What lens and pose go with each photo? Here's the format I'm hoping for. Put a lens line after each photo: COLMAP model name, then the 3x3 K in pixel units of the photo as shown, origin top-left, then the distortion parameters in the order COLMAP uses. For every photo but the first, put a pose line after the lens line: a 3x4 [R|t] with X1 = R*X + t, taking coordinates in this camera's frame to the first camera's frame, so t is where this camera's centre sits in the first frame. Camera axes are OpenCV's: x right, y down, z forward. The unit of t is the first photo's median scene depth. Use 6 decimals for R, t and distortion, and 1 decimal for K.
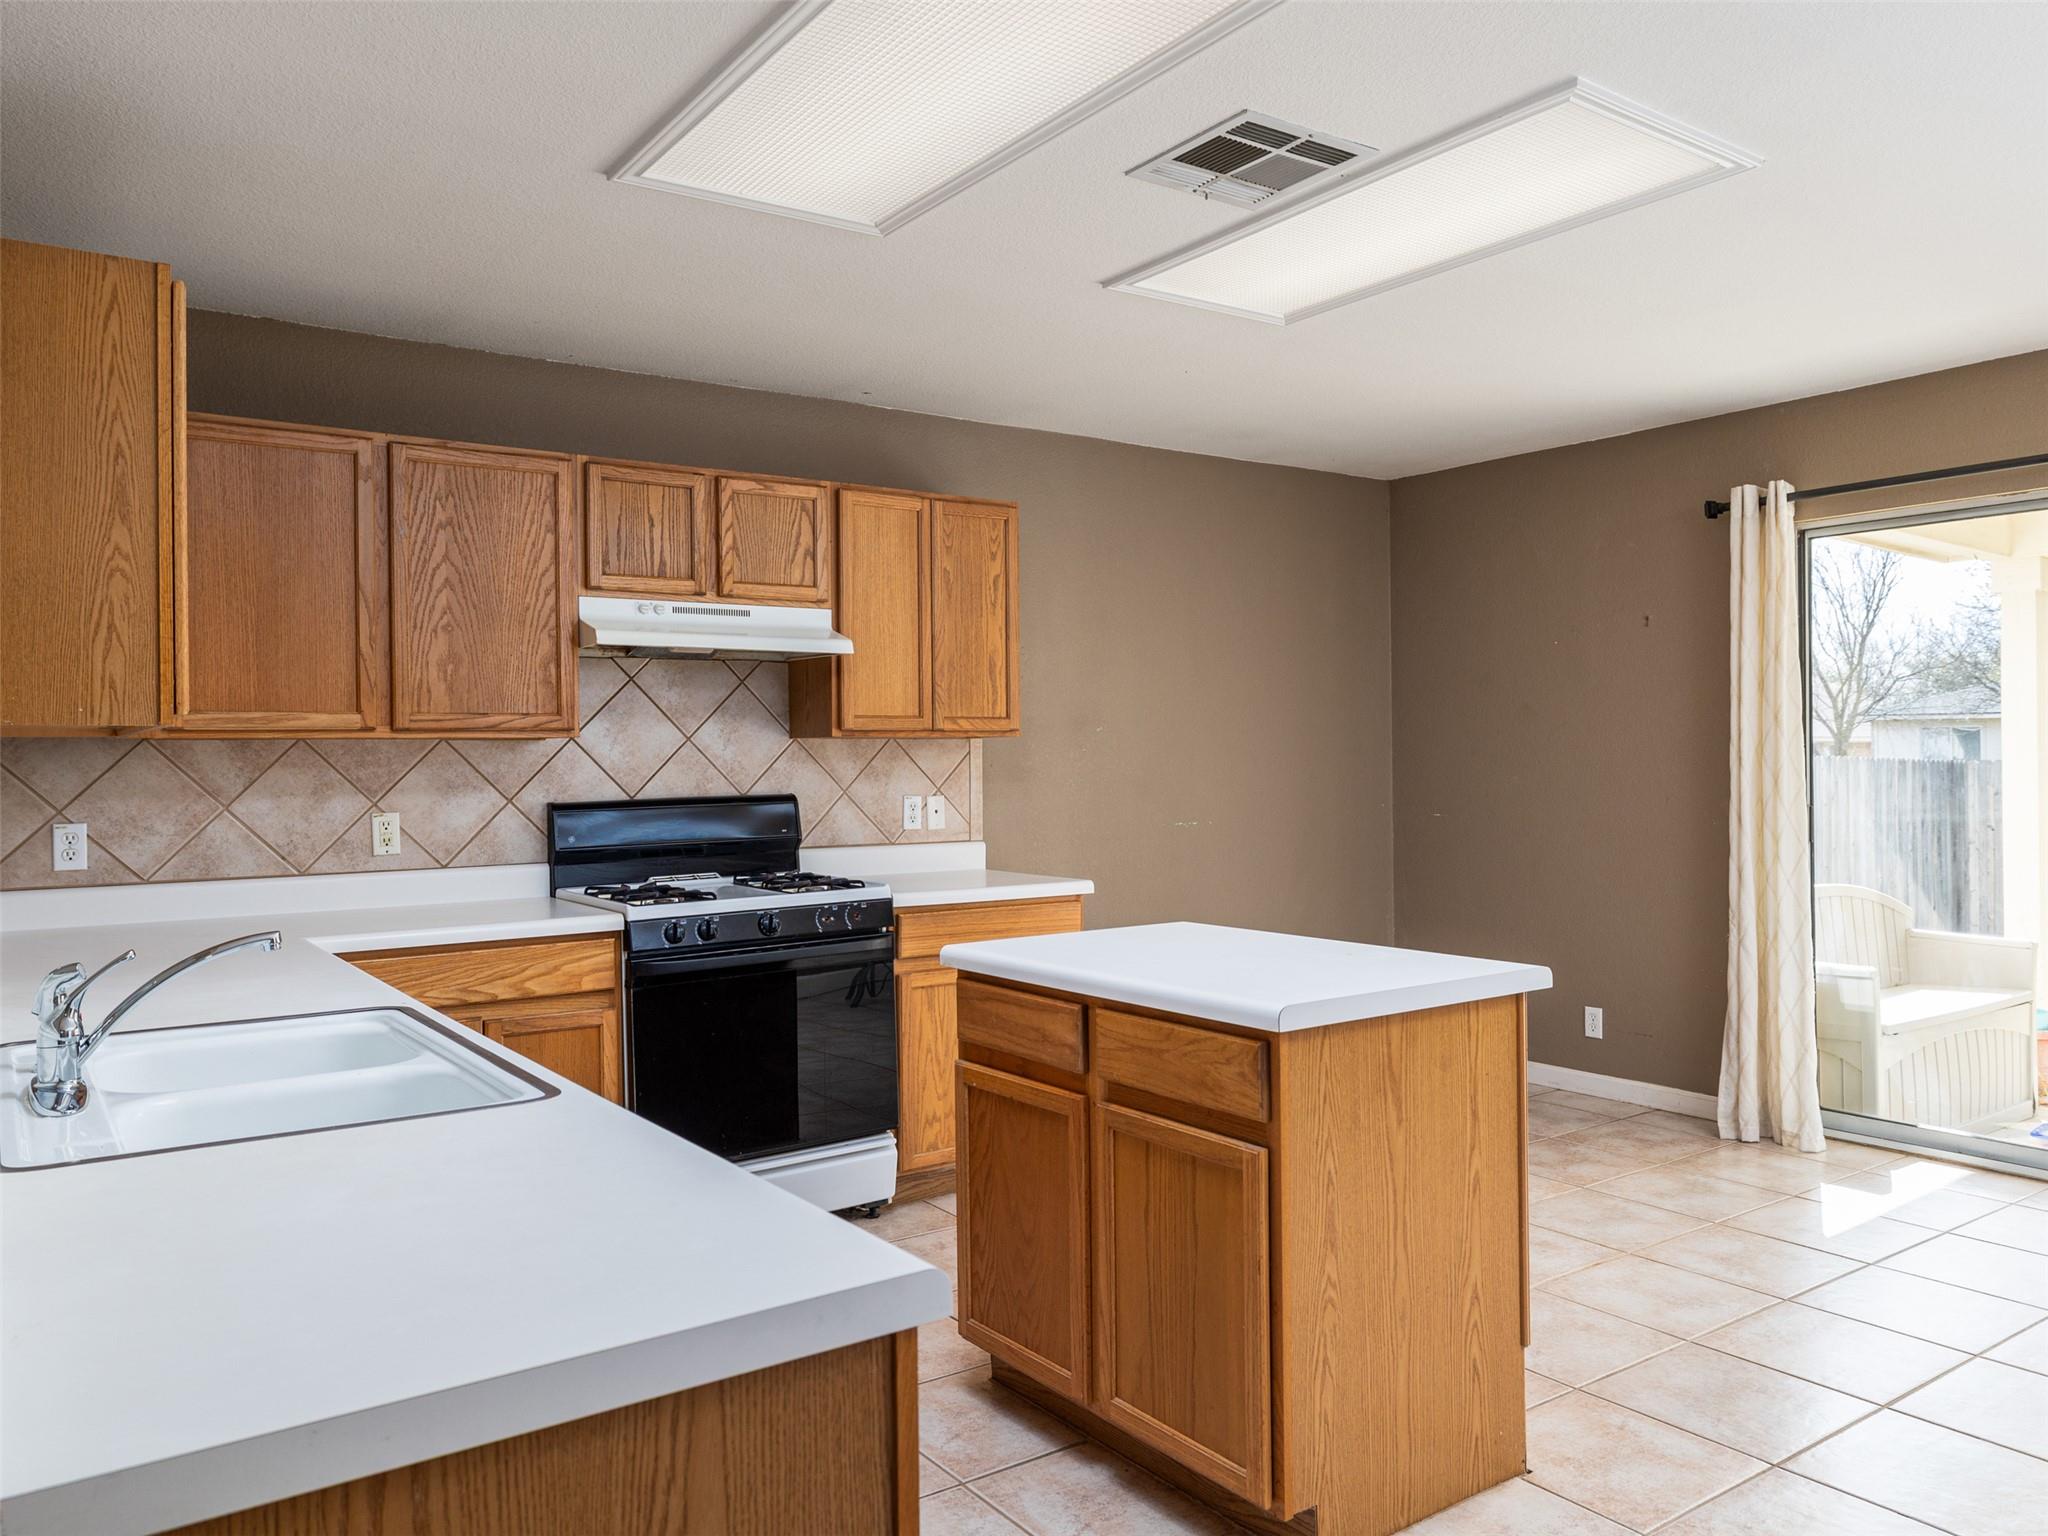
lens RADIAL K [[1480.4, 0, 1021.2], [0, 1480.4, 758.2], [0, 0, 1]] dist [-0.002452, -0.001848]
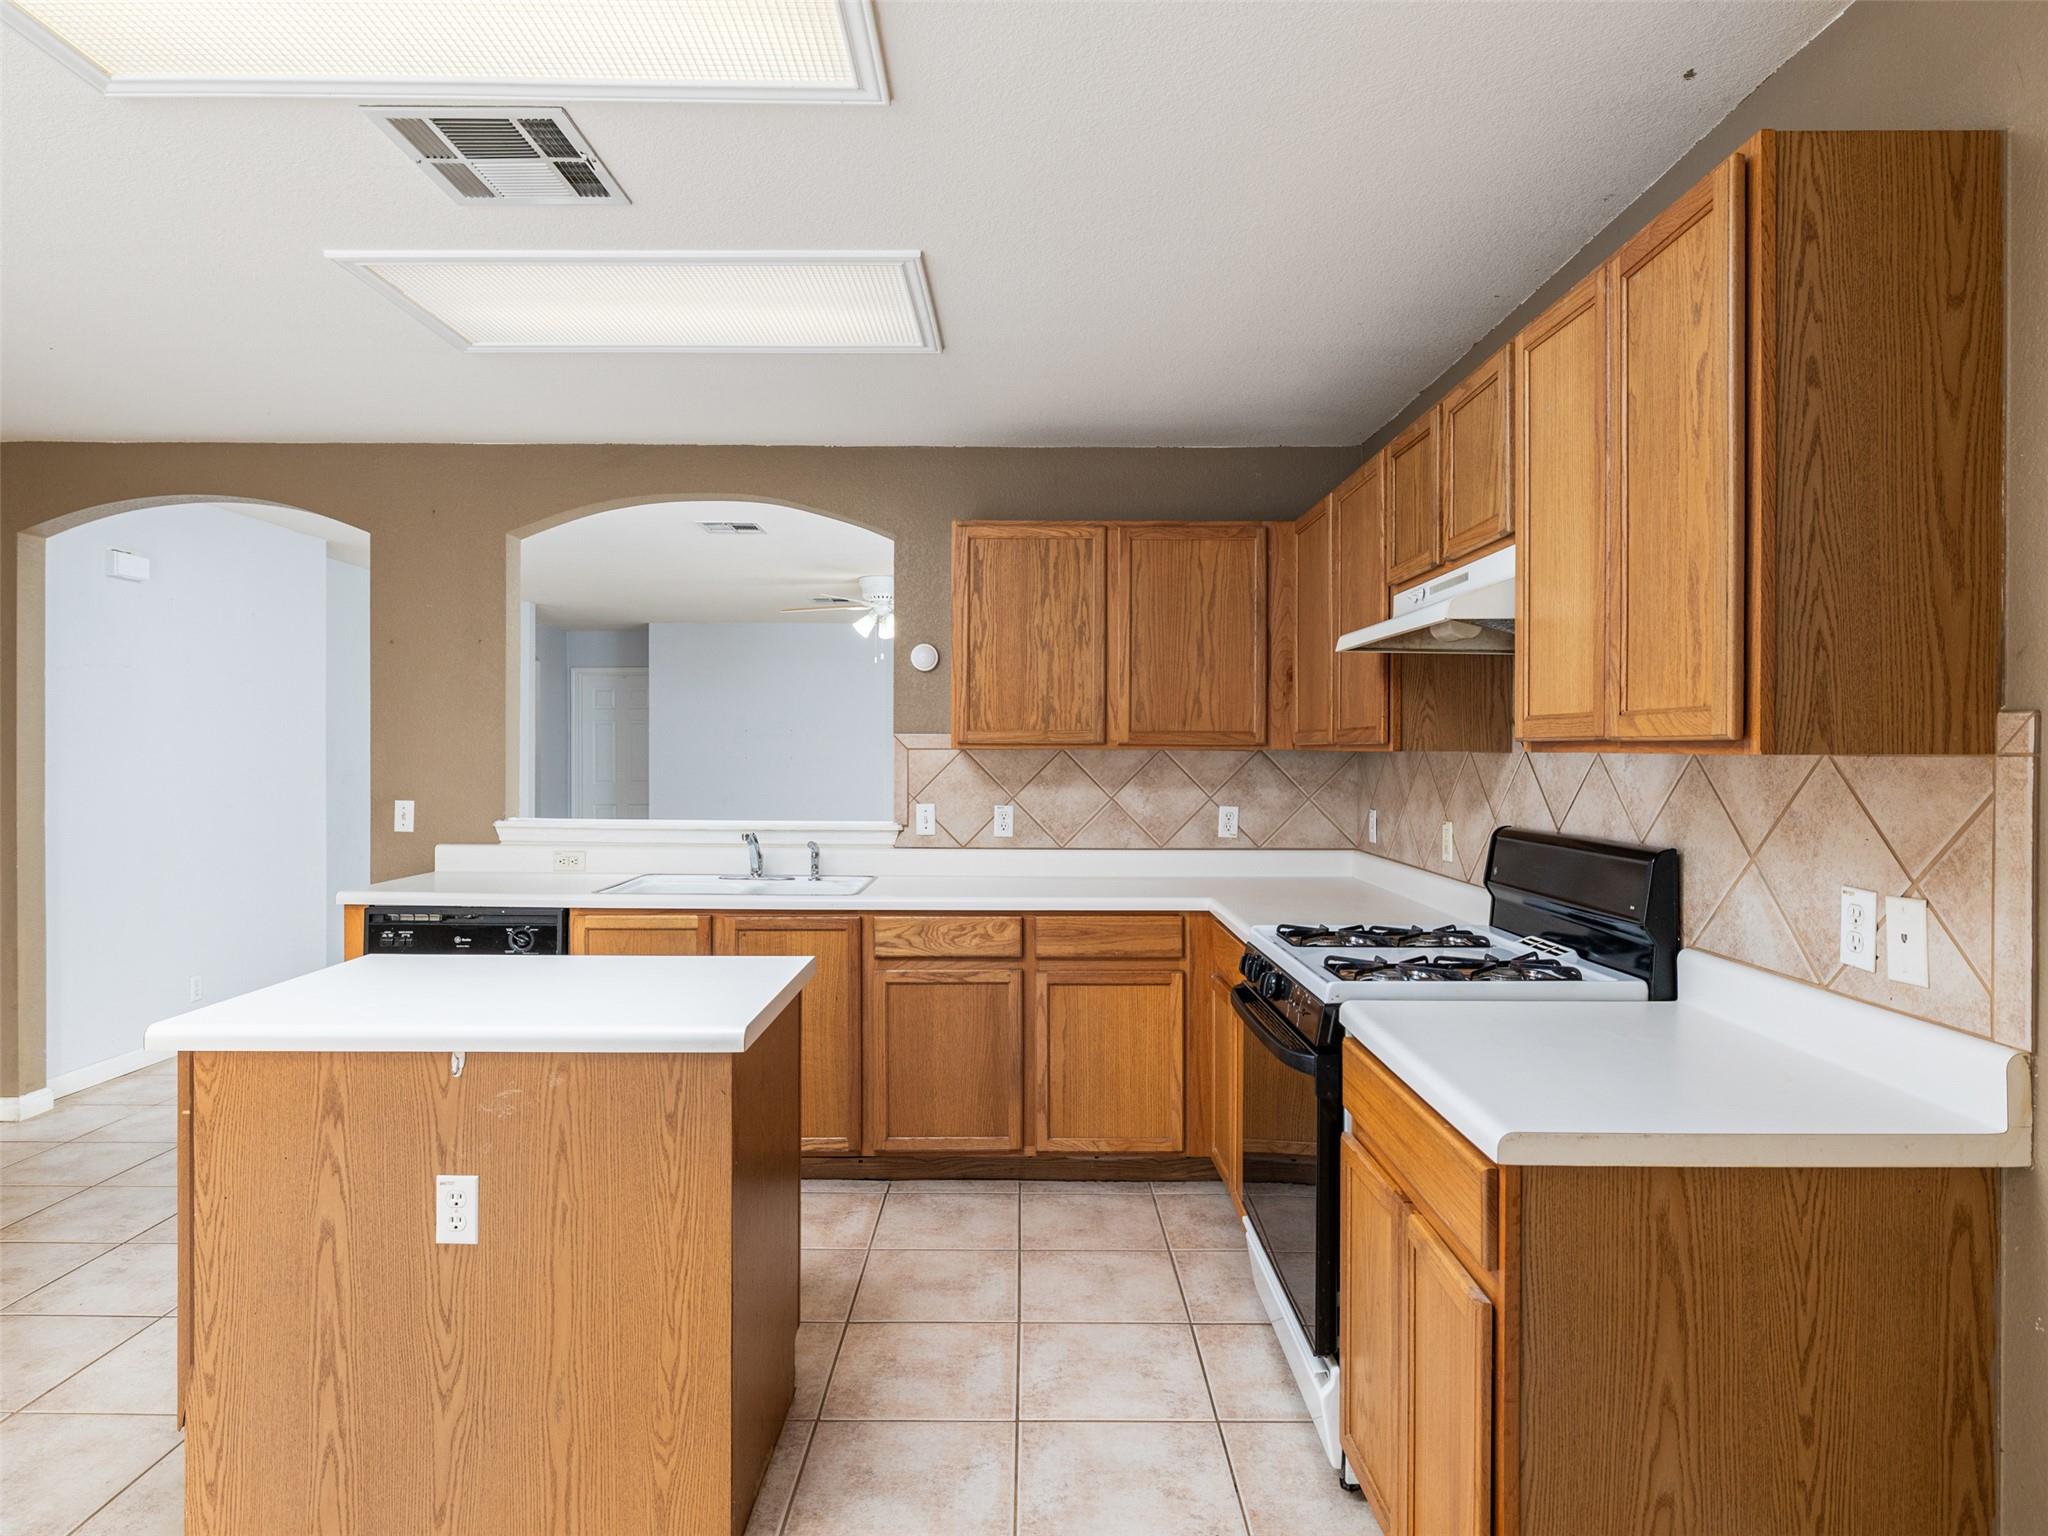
lens RADIAL K [[1190.5, 0, 1024.0], [0, 1190.5, 768.0], [0, 0, 1]] dist [0.002656, 0.000350]
pose [[-0.577499, 0.023349, -0.816057, 0.452496], [0.001910, 0.999627, 0.027250, -0.025474], [0.816389, 0.014178, -0.577329, 1.305339]]
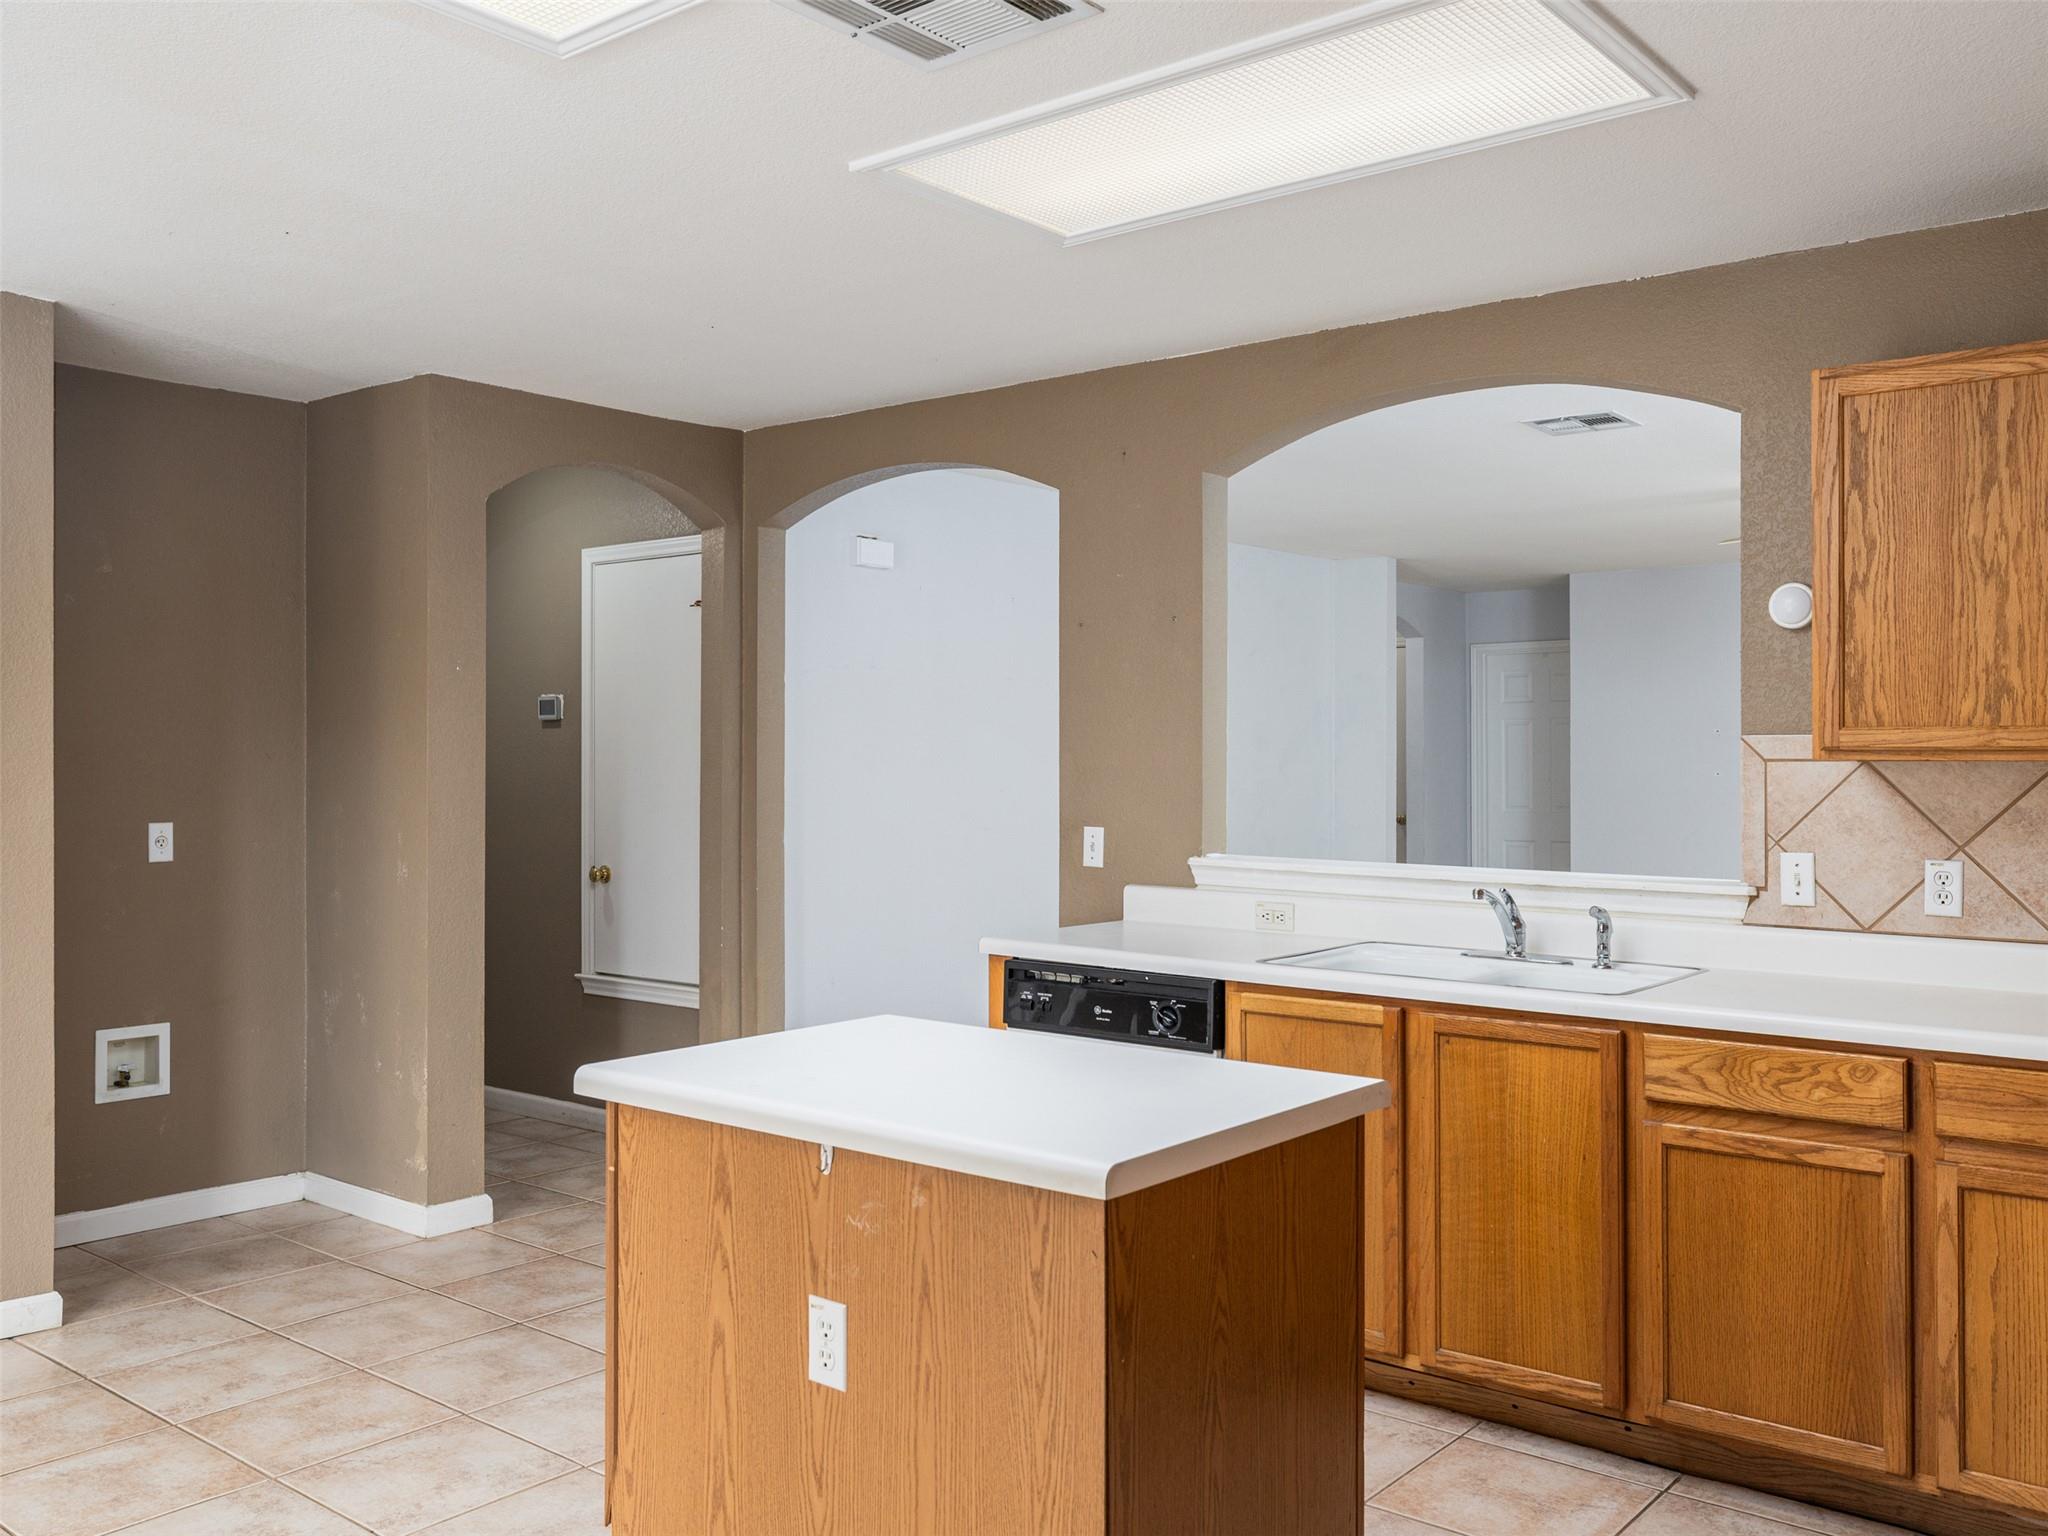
lens RADIAL K [[1750.4, 0, 1024.0], [0, 1750.4, 761.1], [0, 0, 1]] dist [0.000452, 0.001890]
pose [[-0.963987, 0.011439, -0.265704, 0.264336], [0.009703, 0.999922, 0.007847, -0.024356], [0.265773, 0.004986, -0.964023, 1.408913]]
